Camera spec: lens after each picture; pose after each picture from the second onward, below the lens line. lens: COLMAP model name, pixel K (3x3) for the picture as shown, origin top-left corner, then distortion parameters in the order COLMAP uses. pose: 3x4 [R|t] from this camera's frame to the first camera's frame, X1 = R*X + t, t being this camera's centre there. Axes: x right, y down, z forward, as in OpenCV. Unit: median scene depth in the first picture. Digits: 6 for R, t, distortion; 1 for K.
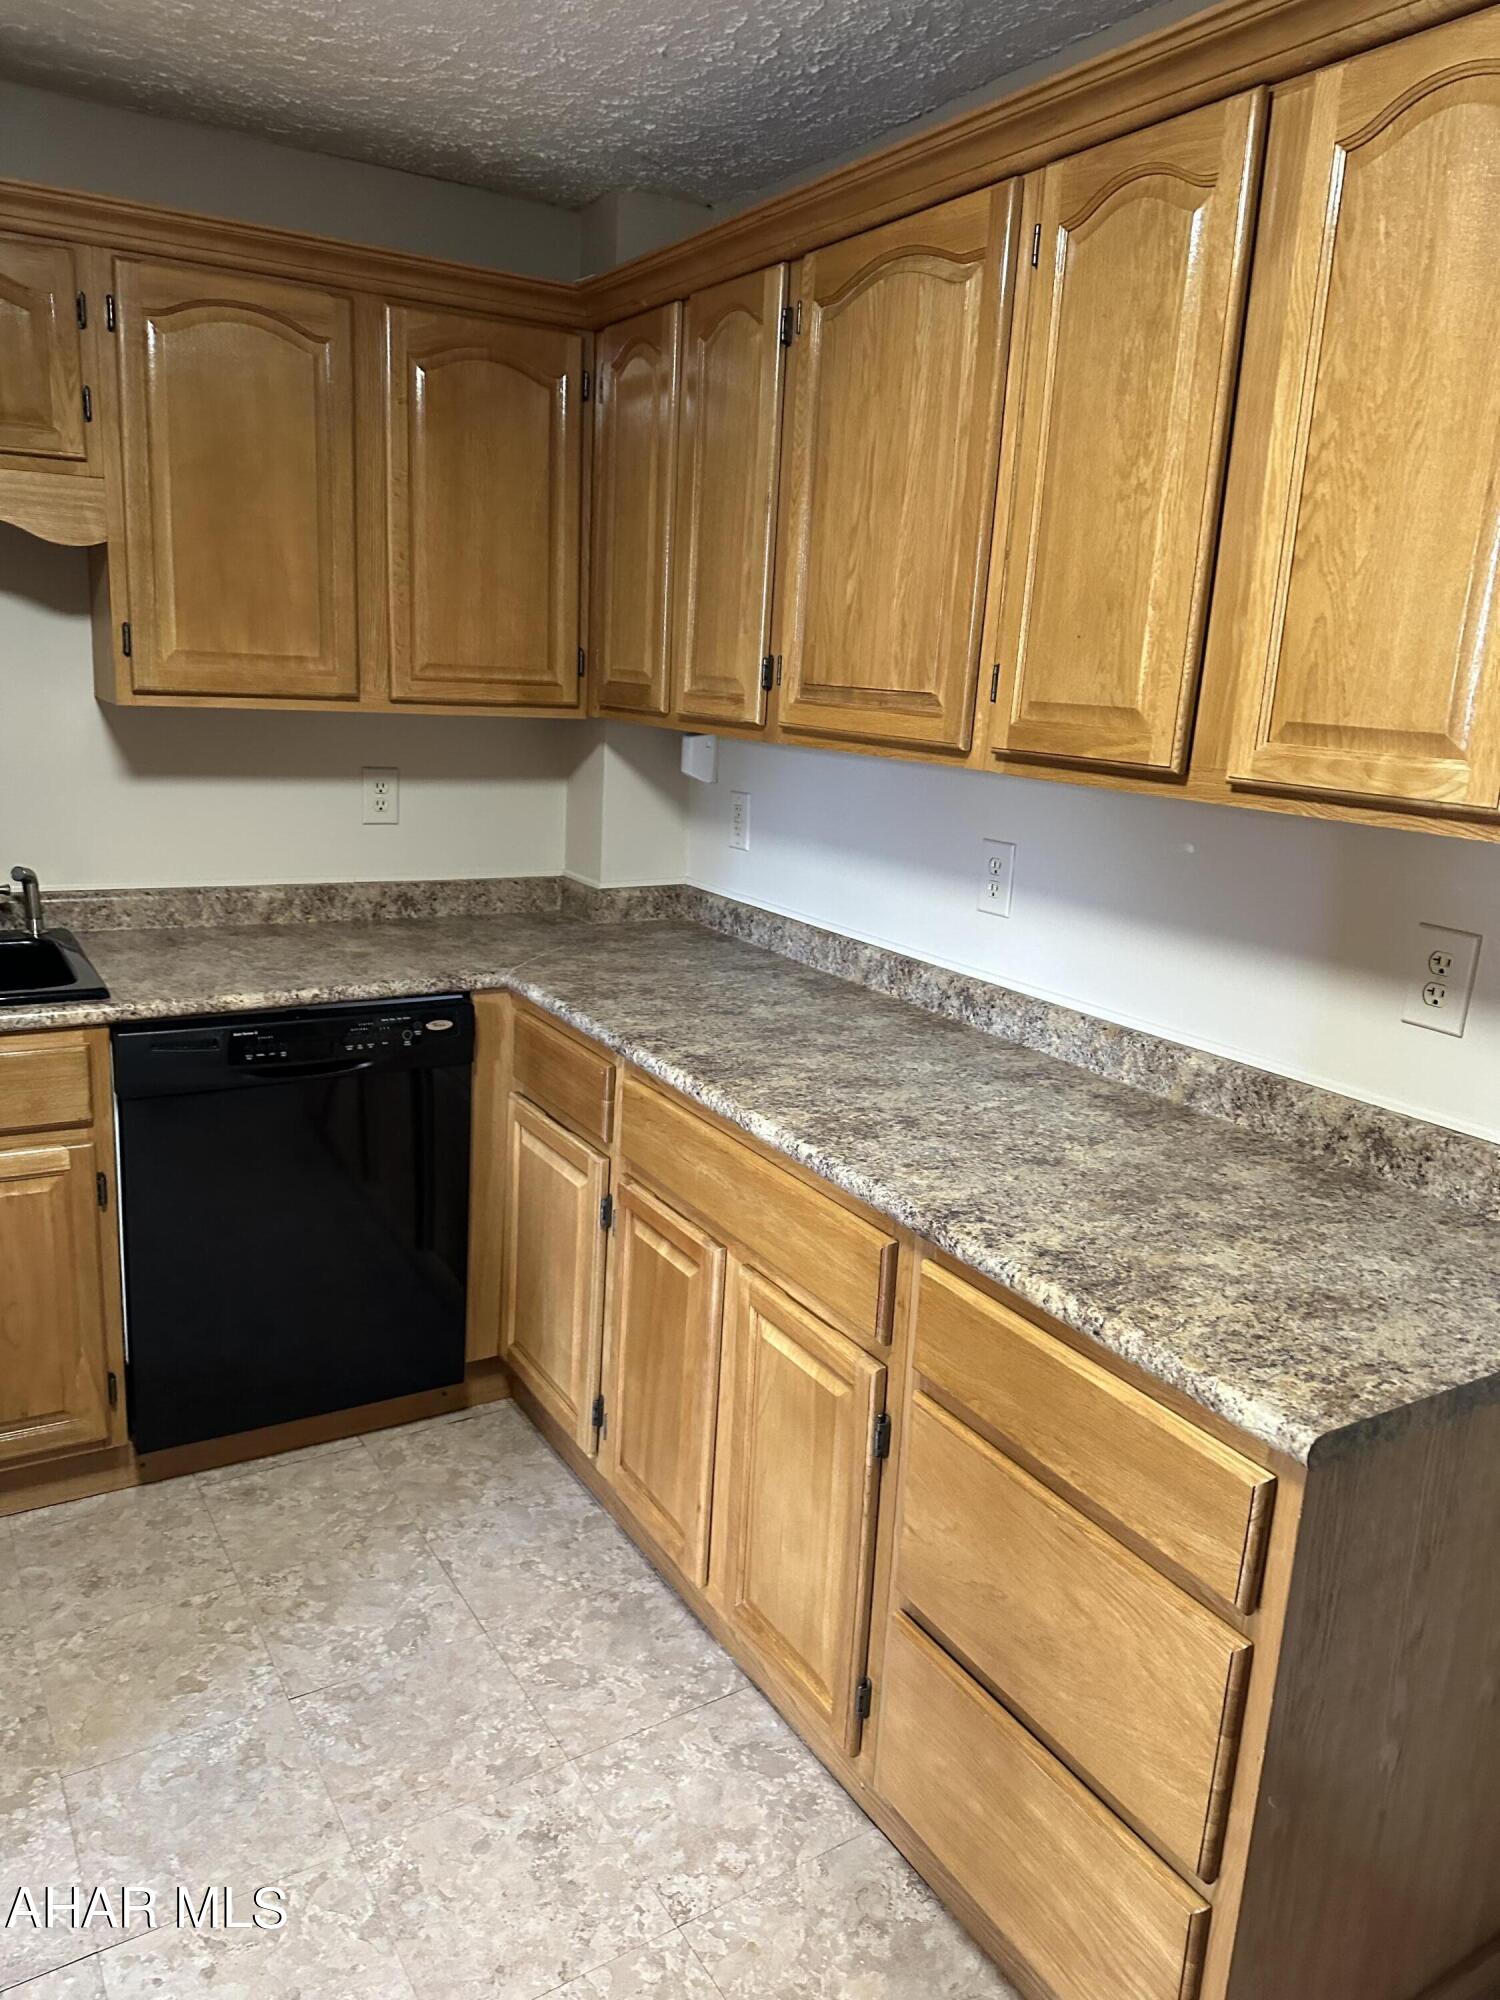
lens RADIAL K [[1409.1, 0, 723.3], [0, 1409.1, 997.5], [0, 0, 1]] dist [0.005460, -0.013721]
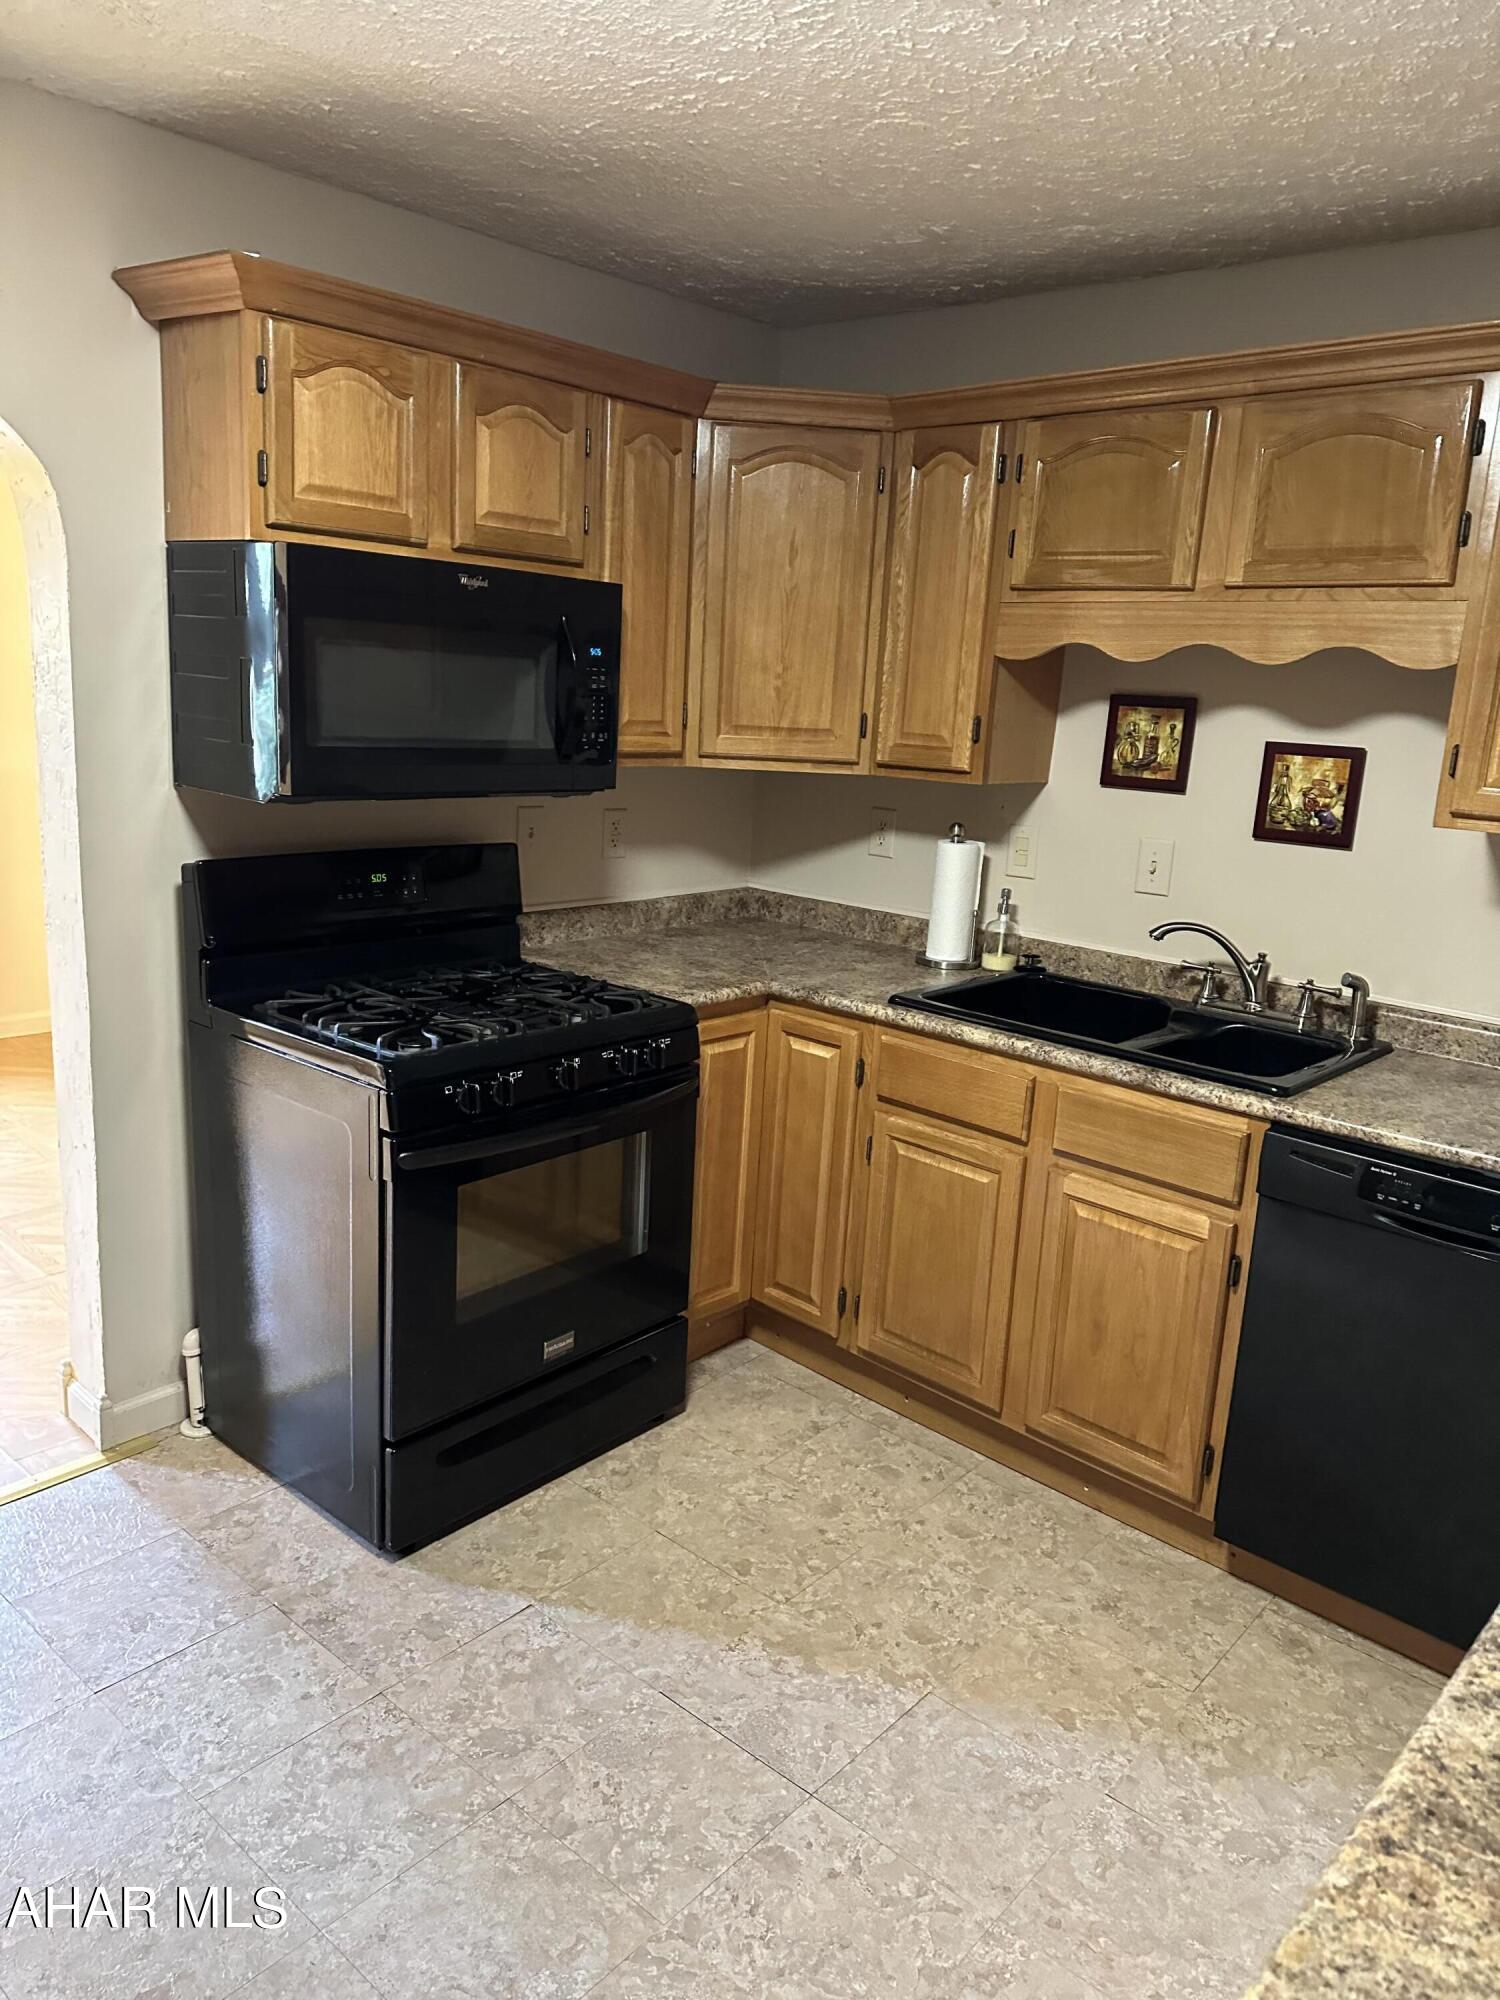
lens RADIAL K [[1402.0, 0, 733.5], [0, 1402.0, 1004.7], [0, 0, 1]] dist [0.008351, -0.017664]
pose [[0.297704, 0.180740, -0.937393, 0.398358], [-0.264535, 0.959082, 0.100909, -0.062245], [0.917275, 0.217933, 0.333334, 0.272015]]
